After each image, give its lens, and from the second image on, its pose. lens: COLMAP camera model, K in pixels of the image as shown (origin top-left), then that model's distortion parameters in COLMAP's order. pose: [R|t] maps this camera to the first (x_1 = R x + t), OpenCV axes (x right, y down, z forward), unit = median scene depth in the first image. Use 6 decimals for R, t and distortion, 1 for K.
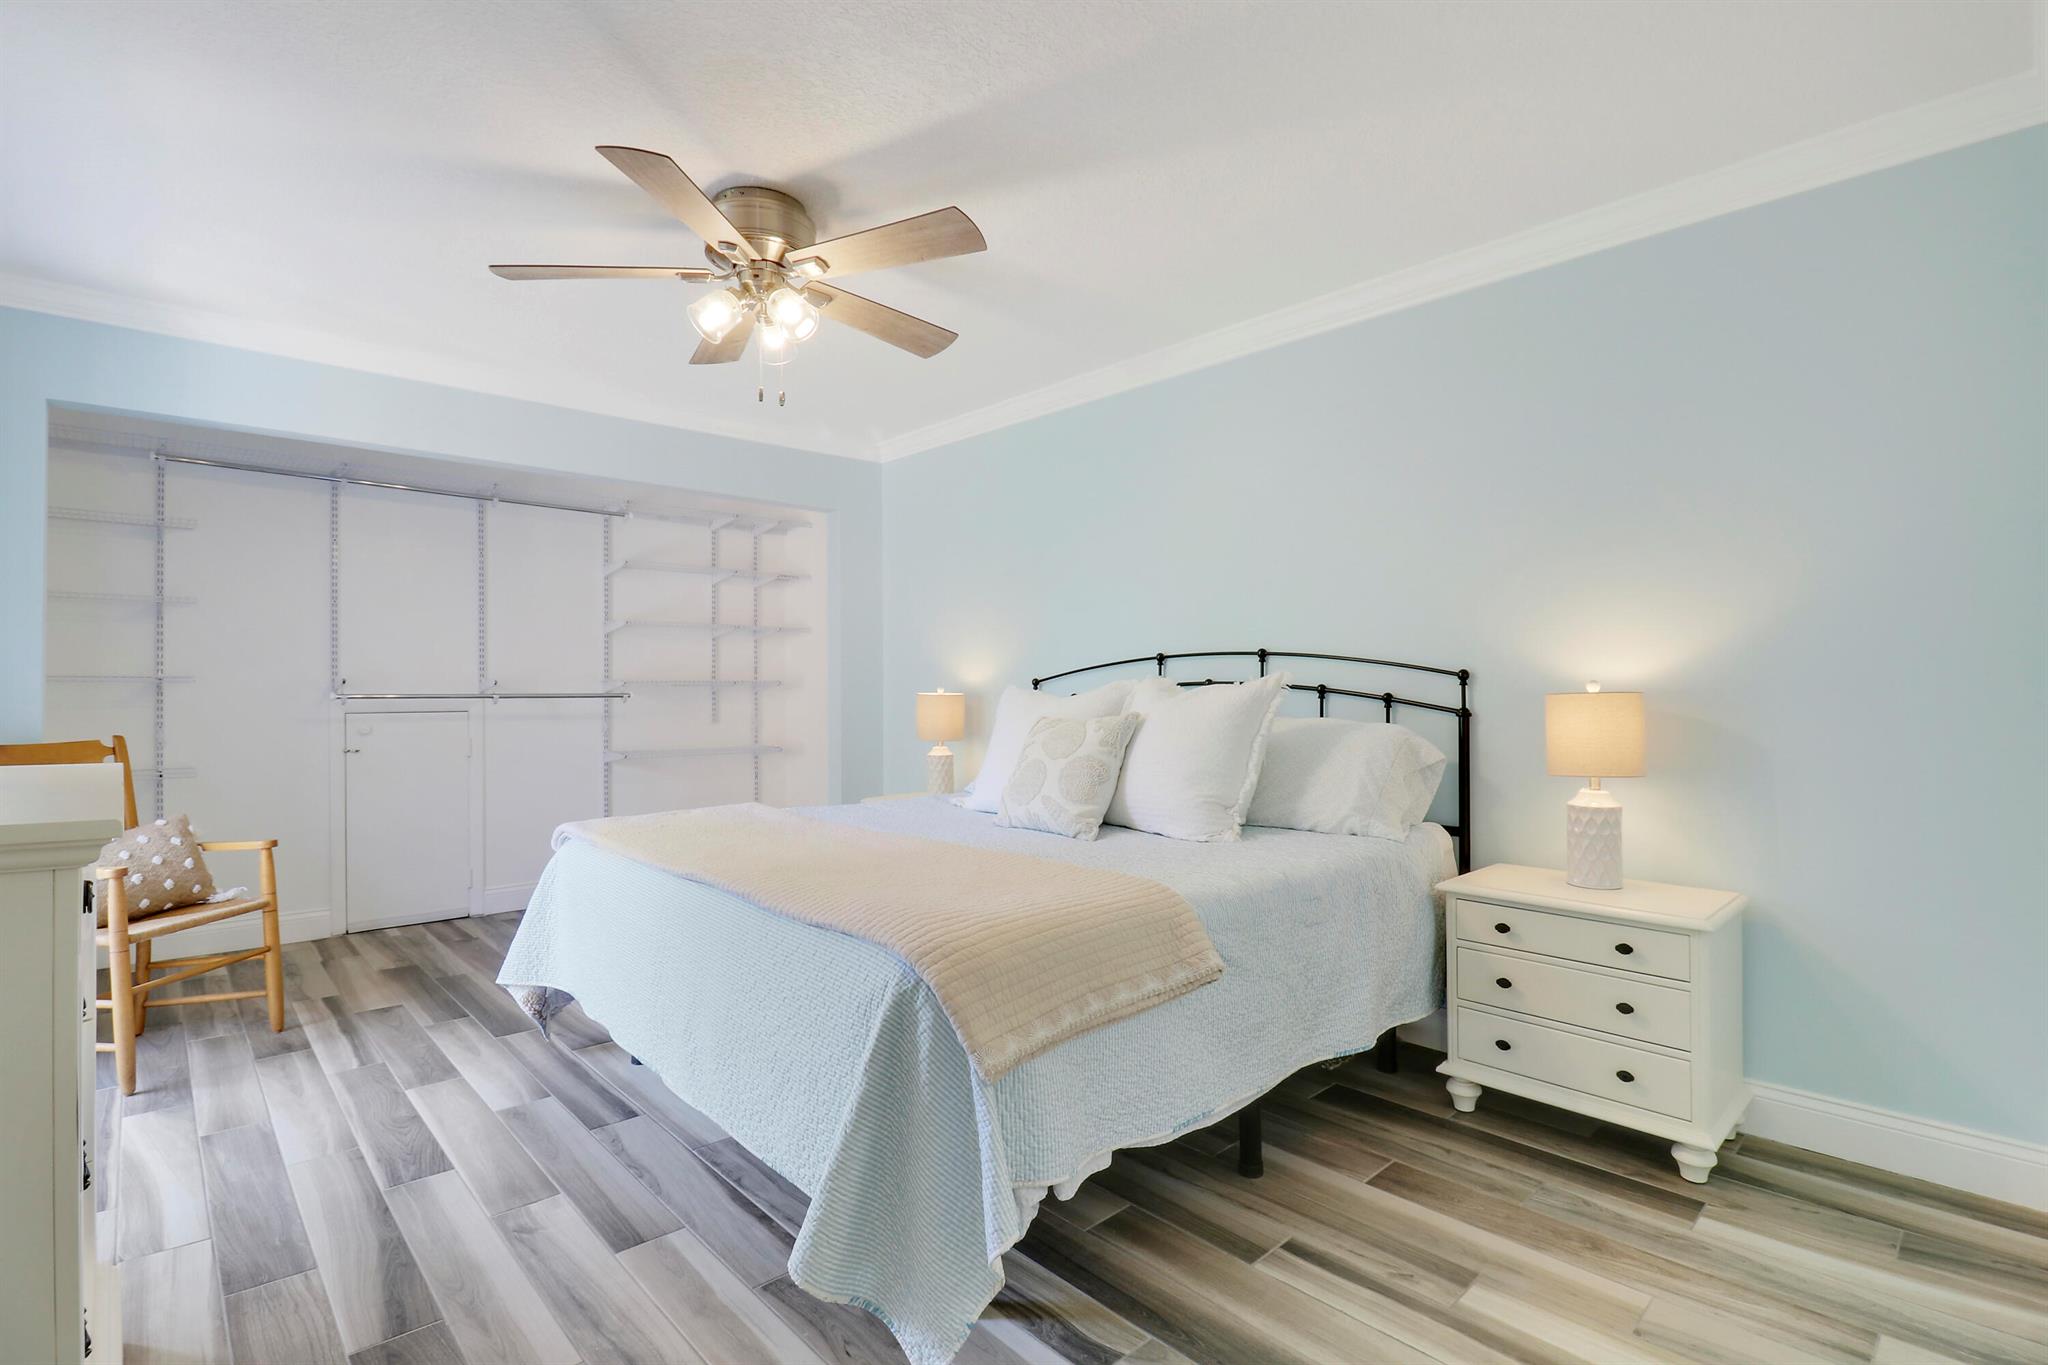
lens RADIAL K [[959.7, 0, 1018.8], [0, 959.7, 680.2], [0, 0, 1]] dist [0.000096, -0.015152]
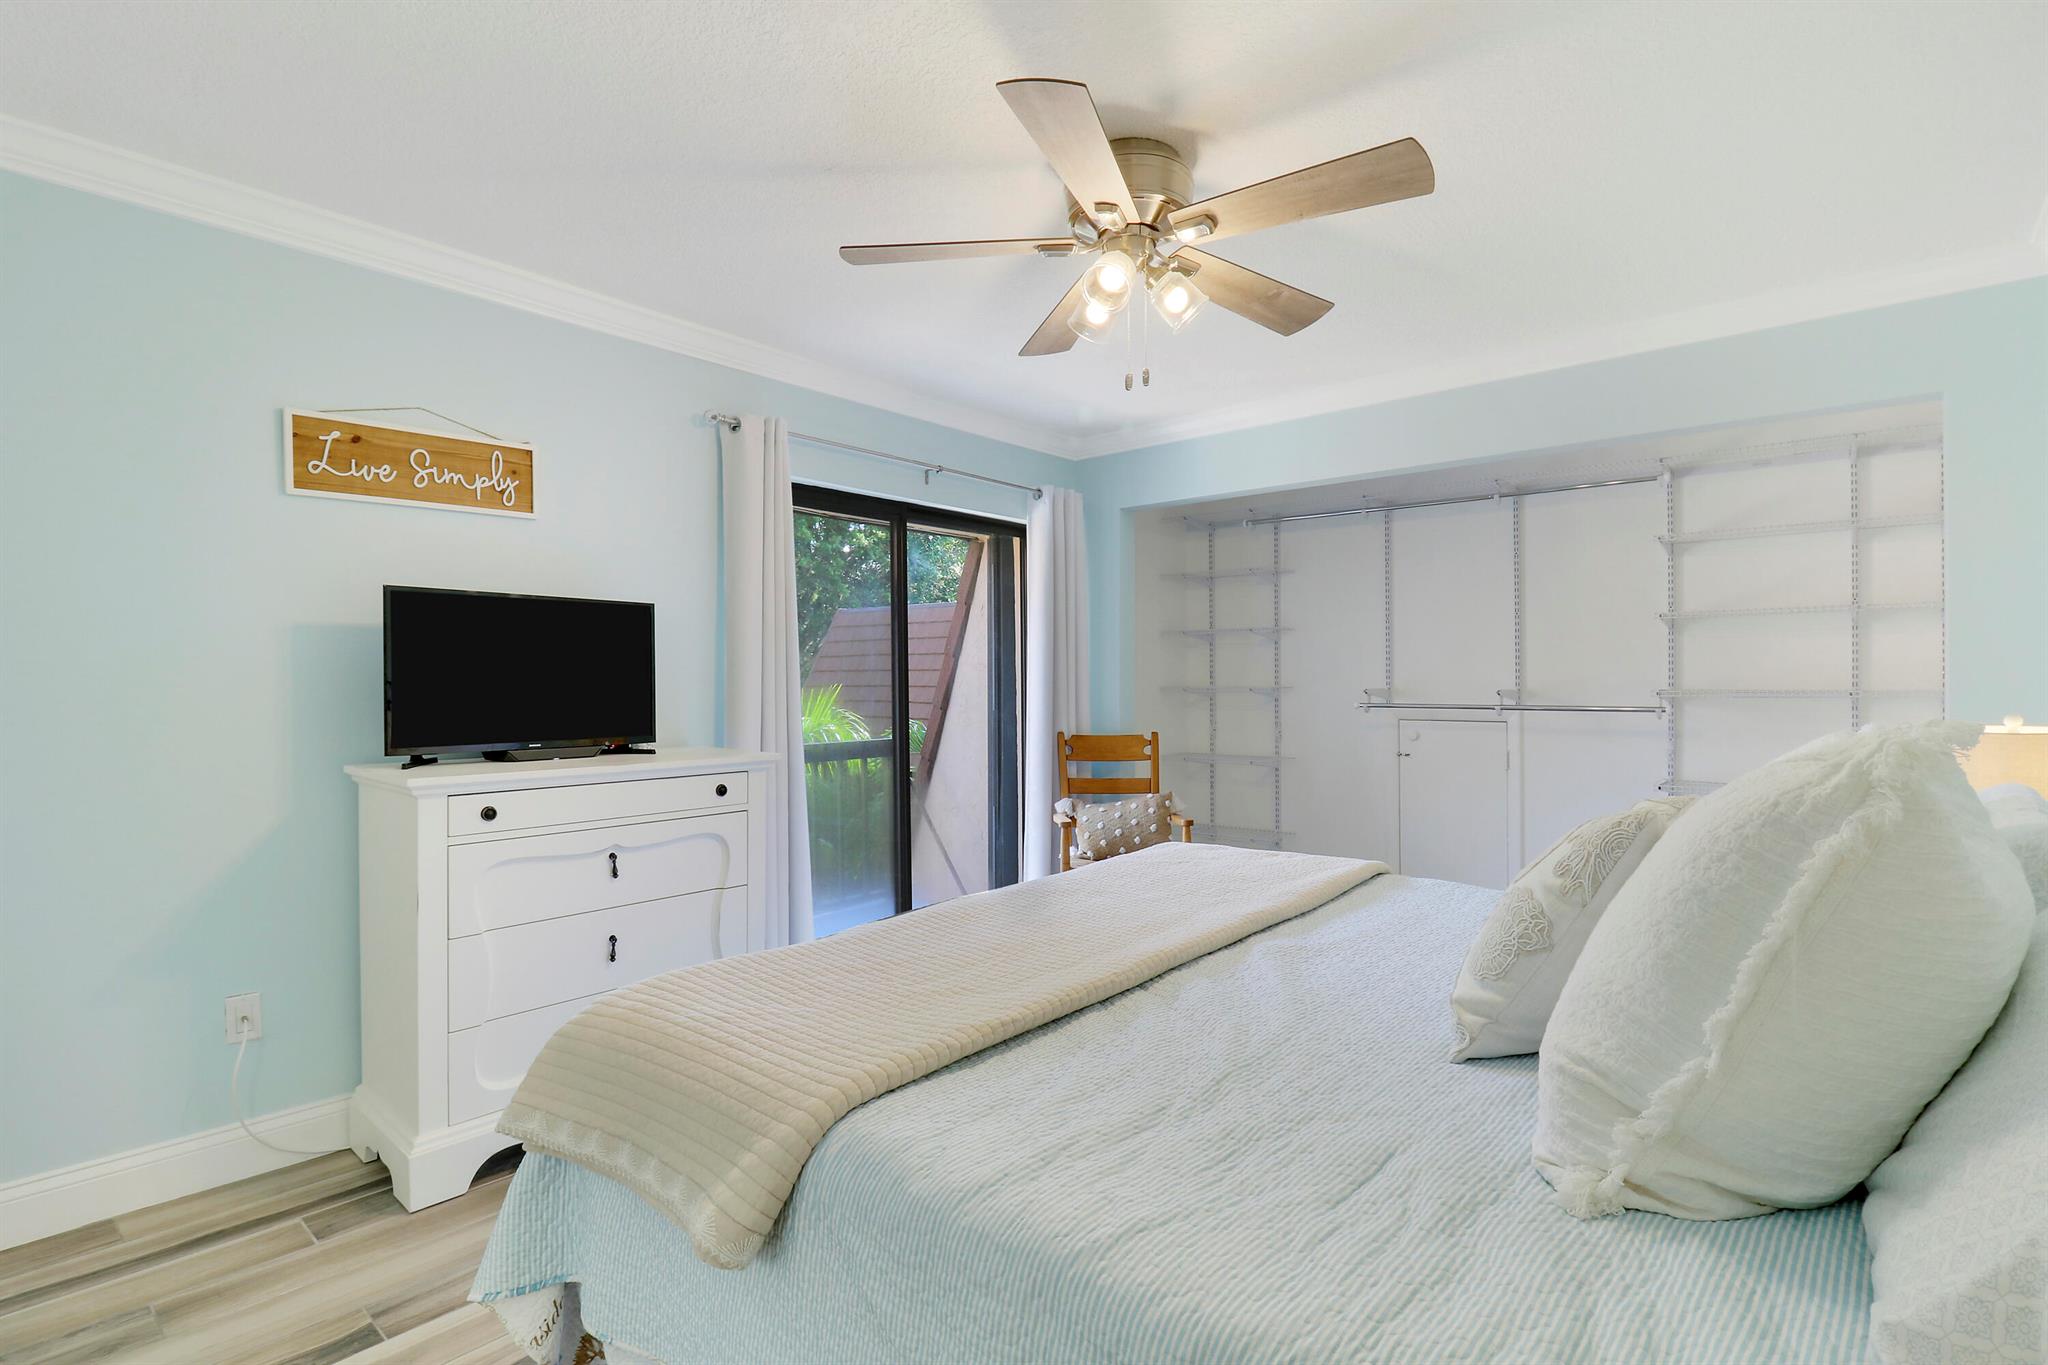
lens RADIAL K [[959.7, 0, 1018.8], [0, 959.7, 680.2], [0, 0, 1]] dist [0.000096, -0.015152]
pose [[0.117218, -0.001827, -0.993105, 0.361653], [0.010517, 0.999945, -0.000598, -0.016443], [0.993051, -0.010374, 0.117231, 0.485492]]
